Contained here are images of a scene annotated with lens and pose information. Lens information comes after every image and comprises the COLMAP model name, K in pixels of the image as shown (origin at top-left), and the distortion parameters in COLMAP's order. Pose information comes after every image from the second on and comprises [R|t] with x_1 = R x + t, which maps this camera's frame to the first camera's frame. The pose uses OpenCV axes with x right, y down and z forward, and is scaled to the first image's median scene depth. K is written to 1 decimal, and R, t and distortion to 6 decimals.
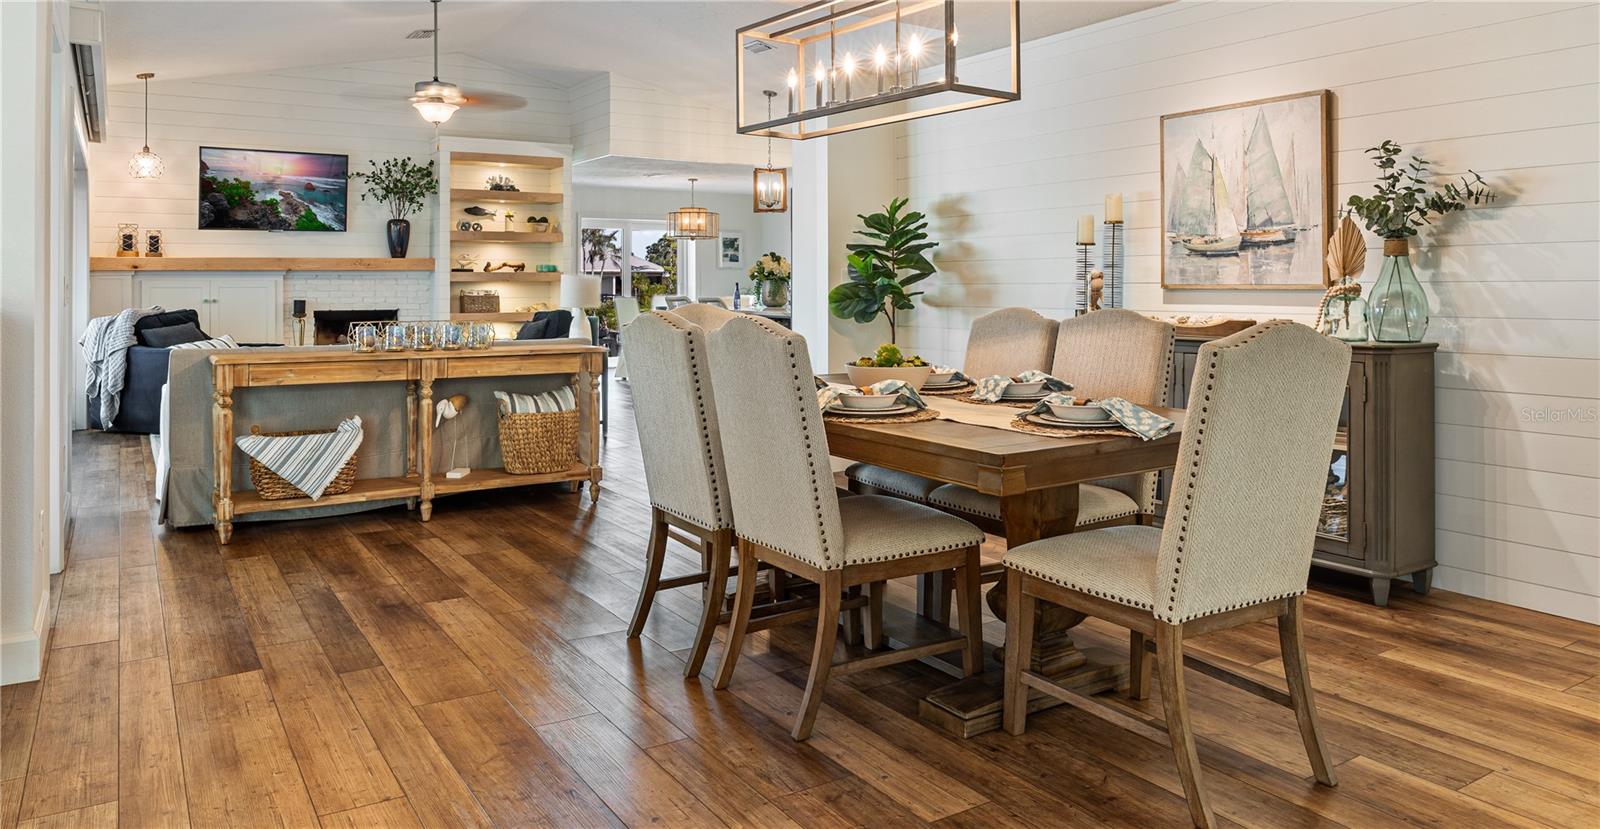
lens RADIAL K [[1052.4, 0, 763.3], [0, 1052.4, 279.8], [0, 0, 1]] dist [-0.011878, 0.000037]
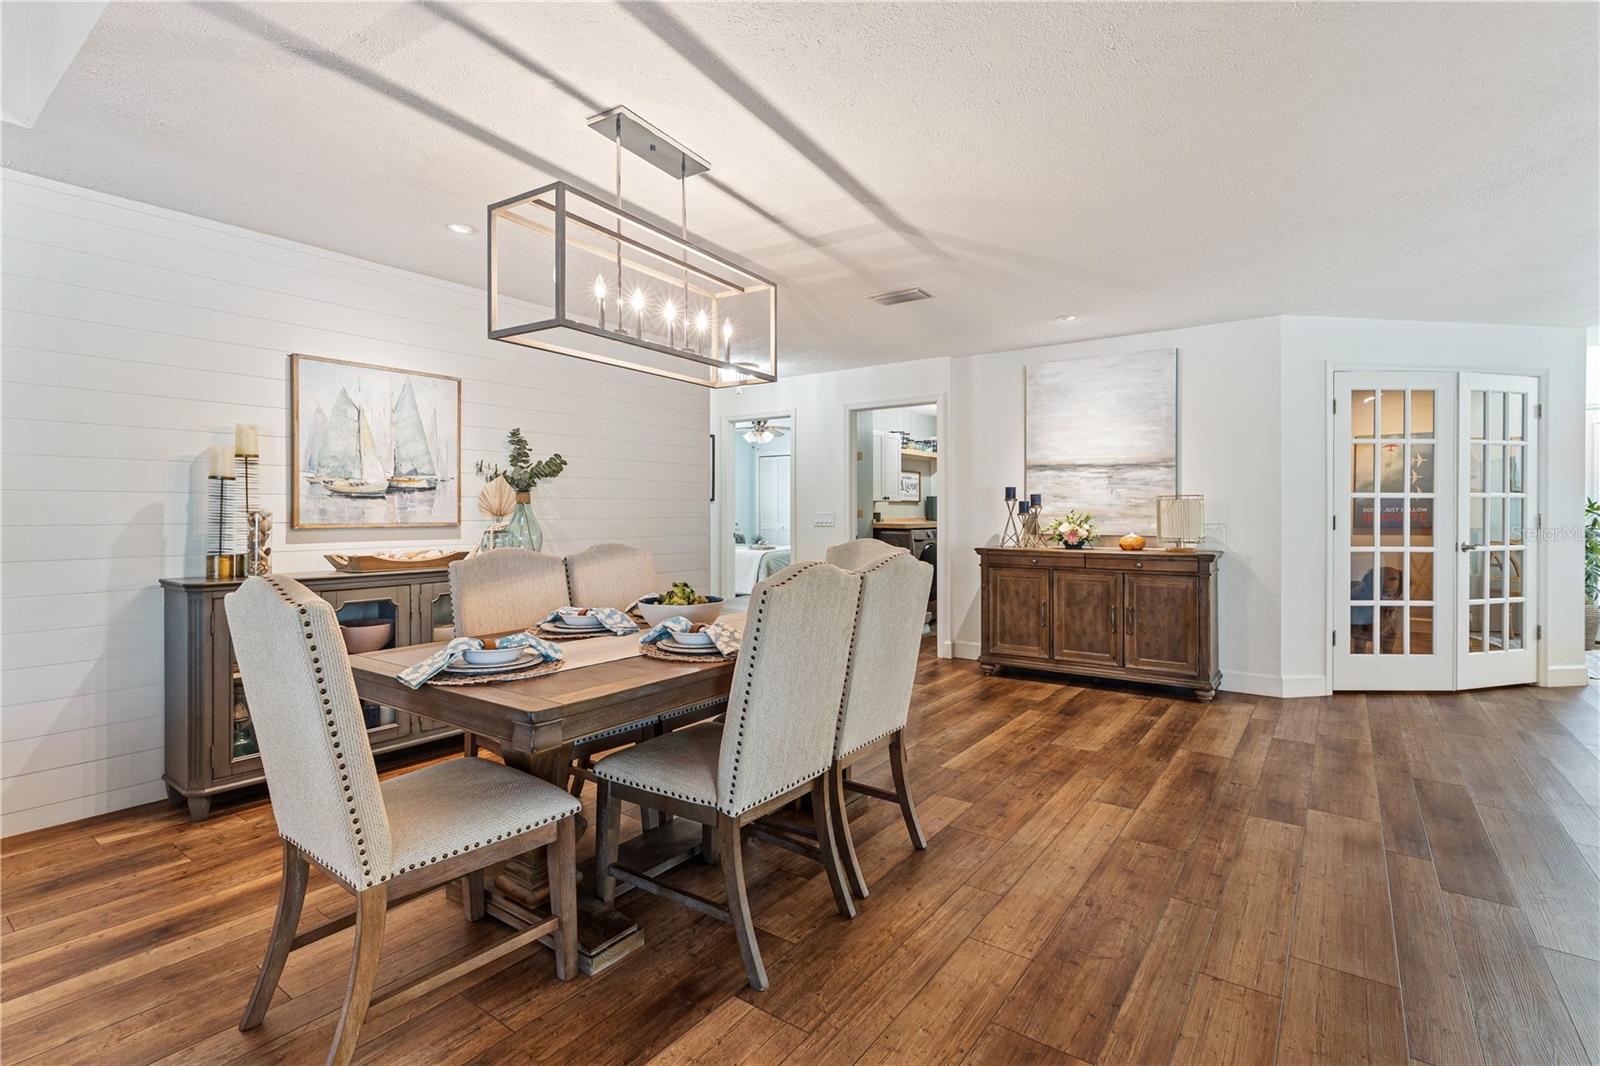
lens RADIAL K [[742.9, 0, 795.8], [0, 742.9, 518.7], [0, 0, 1]] dist [-0.007870, 0.001255]
pose [[-0.376874, -0.009509, 0.926216, -0.492739], [-0.004408, 0.999954, 0.008472, -0.009680], [-0.926254, -0.000890, -0.376898, 0.913709]]
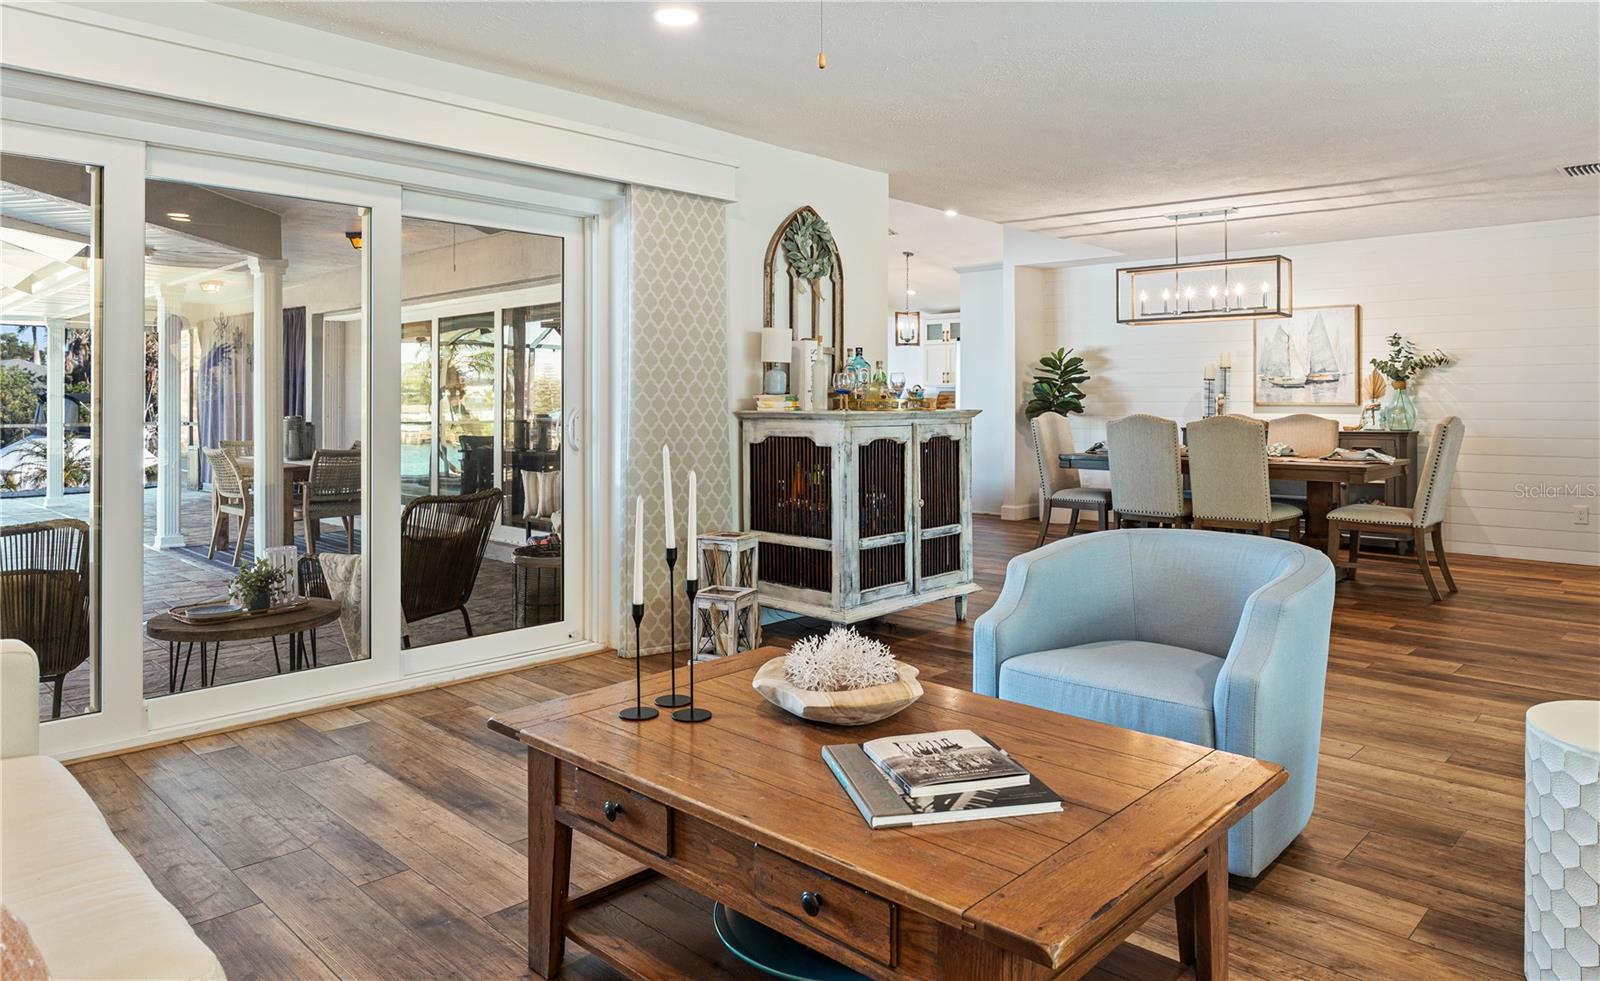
lens RADIAL K [[1019.9, 0, 775.1], [0, 1019.9, 396.8], [0, 0, 1]] dist [-0.003925, -0.001239]
pose [[0.971988, 0.005528, 0.234964, -0.940052], [-0.005378, 0.999985, -0.001281, 0.001540], [-0.234968, -0.000019, 0.972003, -0.585978]]
